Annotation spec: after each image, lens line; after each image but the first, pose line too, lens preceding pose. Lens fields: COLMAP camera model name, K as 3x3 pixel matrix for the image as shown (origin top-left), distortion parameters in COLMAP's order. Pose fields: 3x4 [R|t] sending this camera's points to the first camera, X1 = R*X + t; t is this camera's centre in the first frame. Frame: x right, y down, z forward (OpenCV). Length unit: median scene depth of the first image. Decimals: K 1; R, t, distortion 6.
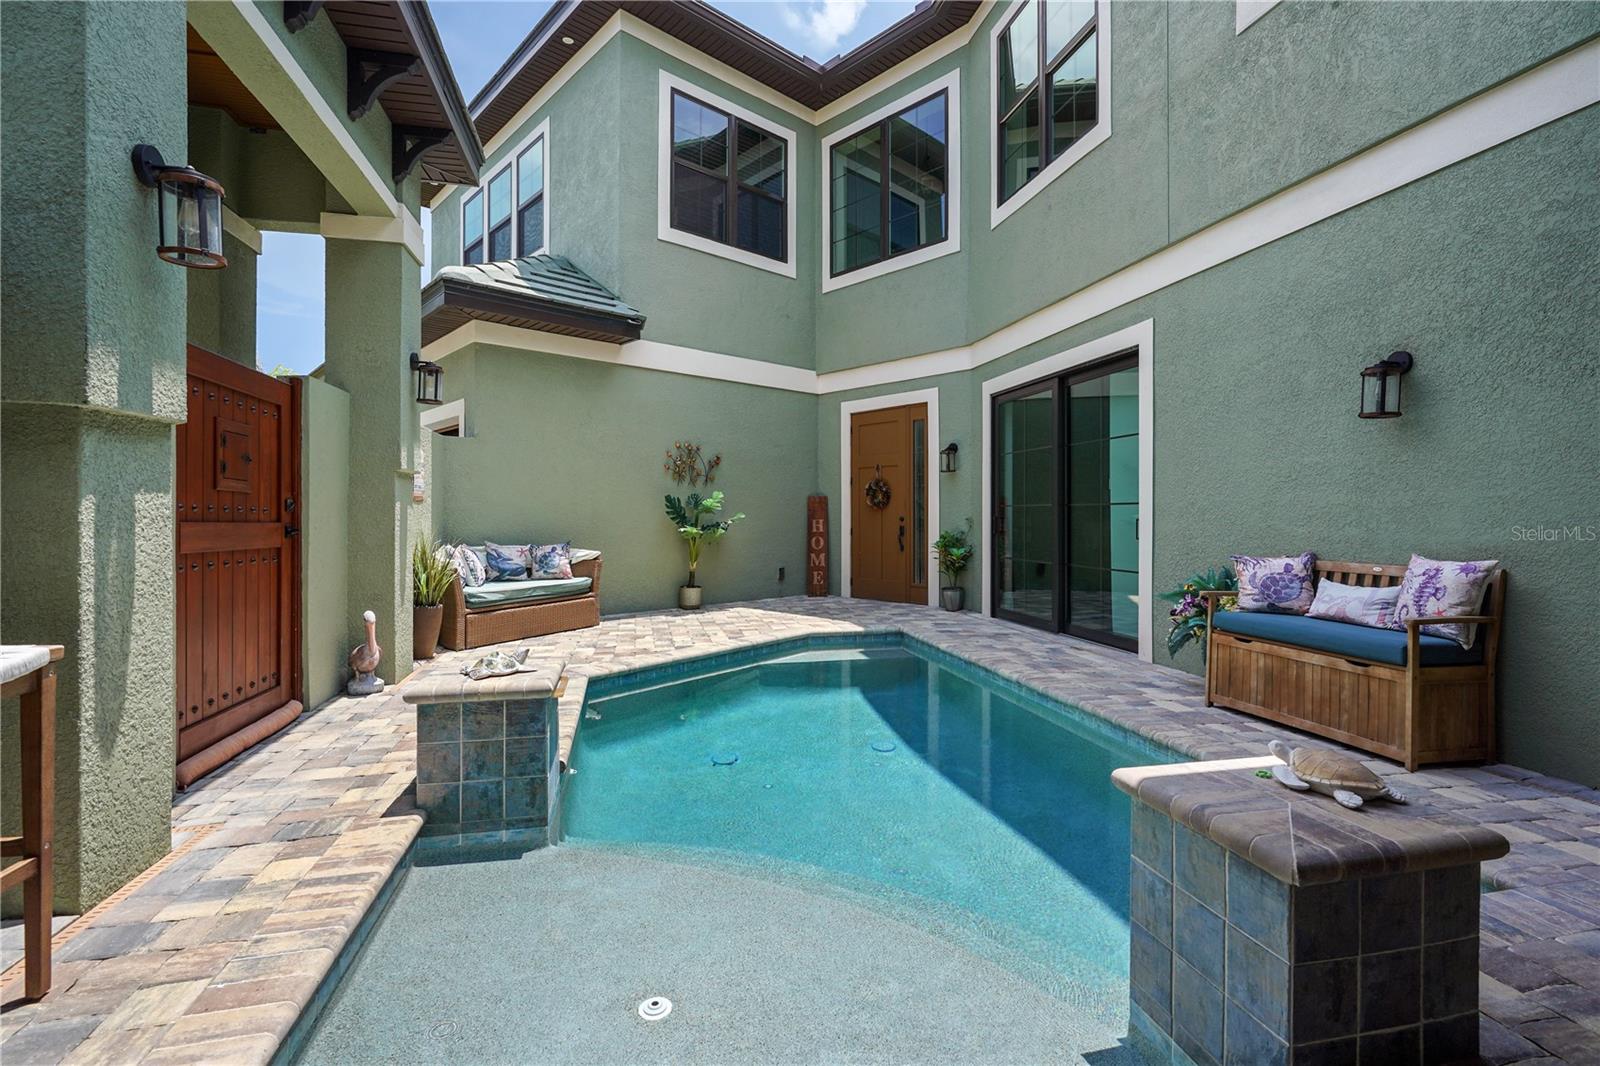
lens RADIAL K [[737.1, 0, 797.9], [0, 737.1, 517.3], [0, 0, 1]] dist [-0.014459, 0.000050]
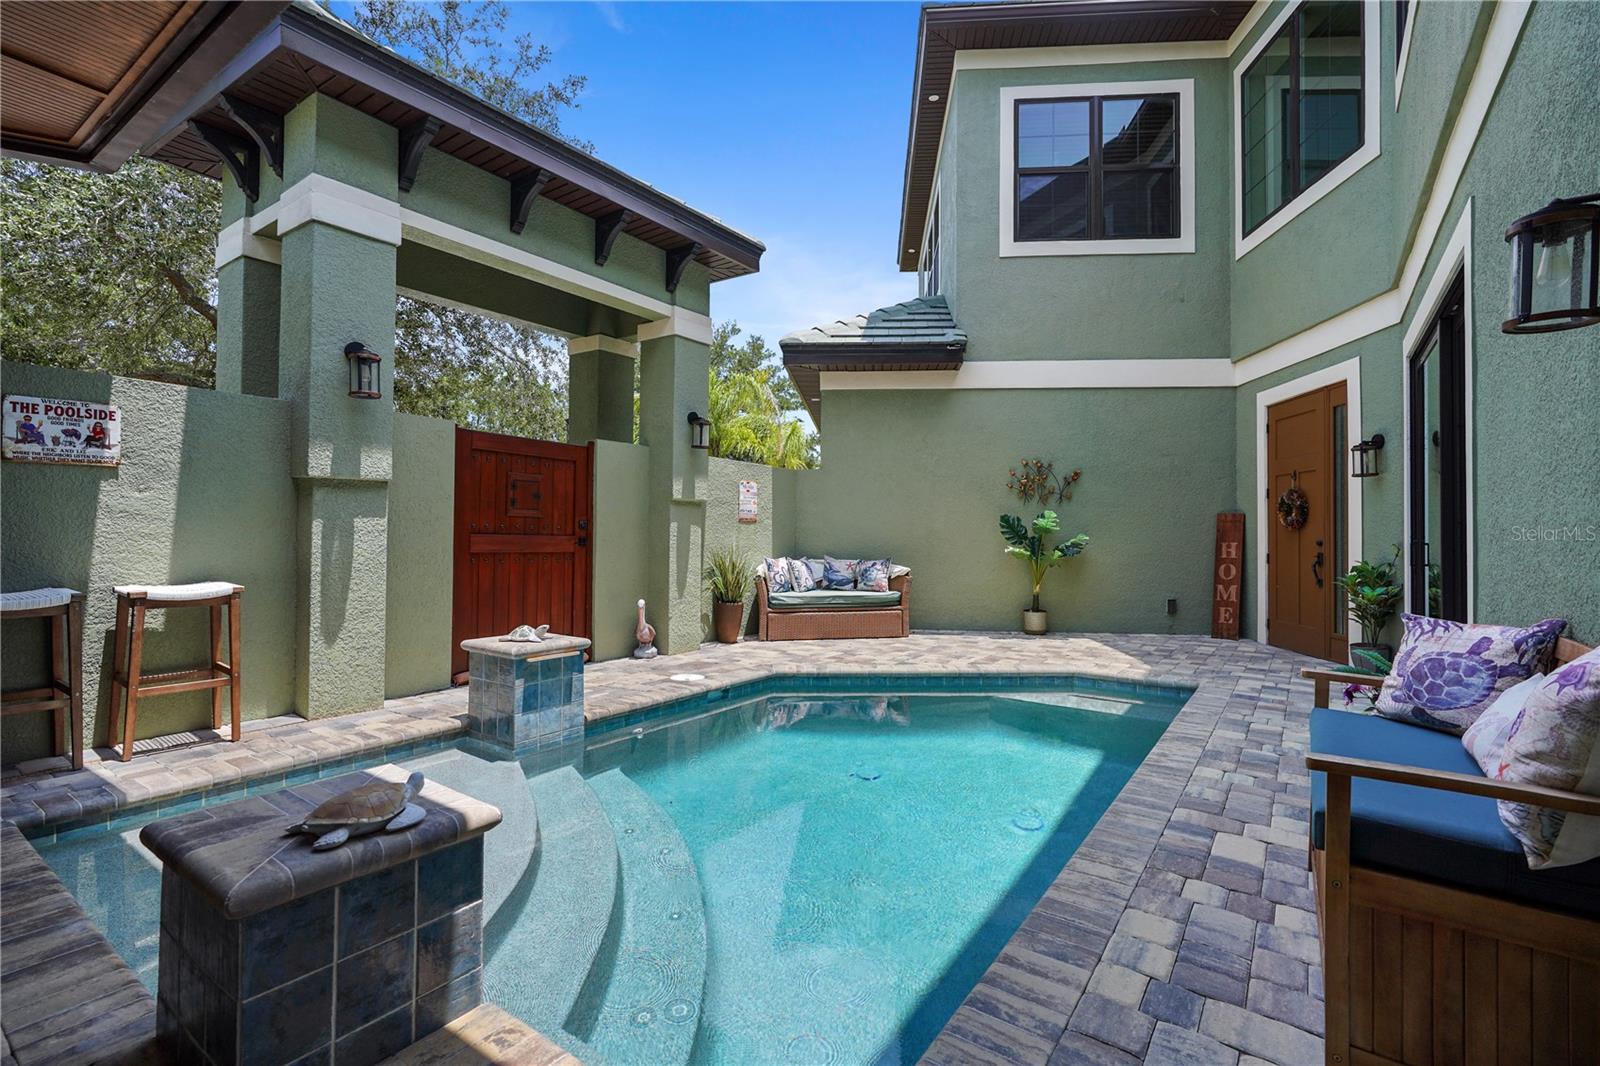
lens RADIAL K [[721.8, 0, 801.8], [0, 721.8, 521.0], [0, 0, 1]] dist [-0.011653, 0.000163]
pose [[0.668348, -0.005576, -0.743828, 0.349318], [-0.011750, 0.999768, -0.018052, -0.001156], [0.743756, 0.020805, 0.668127, 0.155432]]
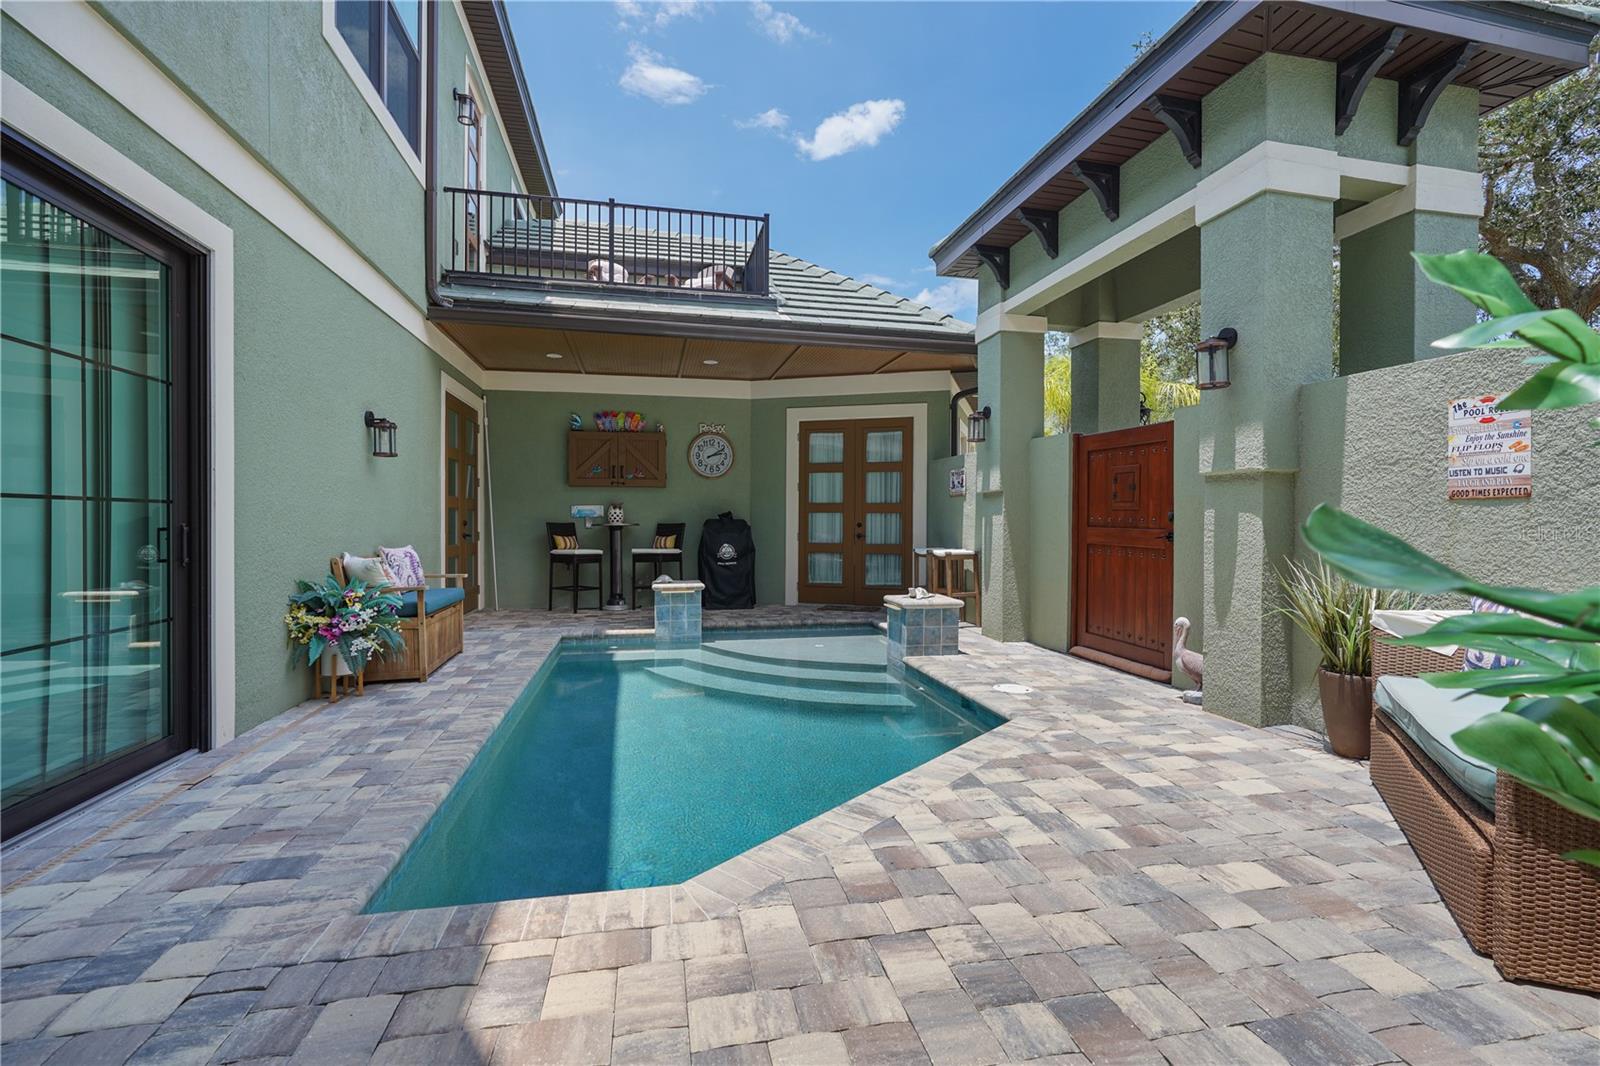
lens RADIAL K [[721.8, 0, 801.8], [0, 721.8, 521.0], [0, 0, 1]] dist [-0.011653, 0.000163]
pose [[-0.999986, -0.002286, 0.004841, -0.033544], [-0.002269, 0.999991, 0.003607, -0.005133], [-0.004849, 0.003596, -0.999982, 1.056349]]
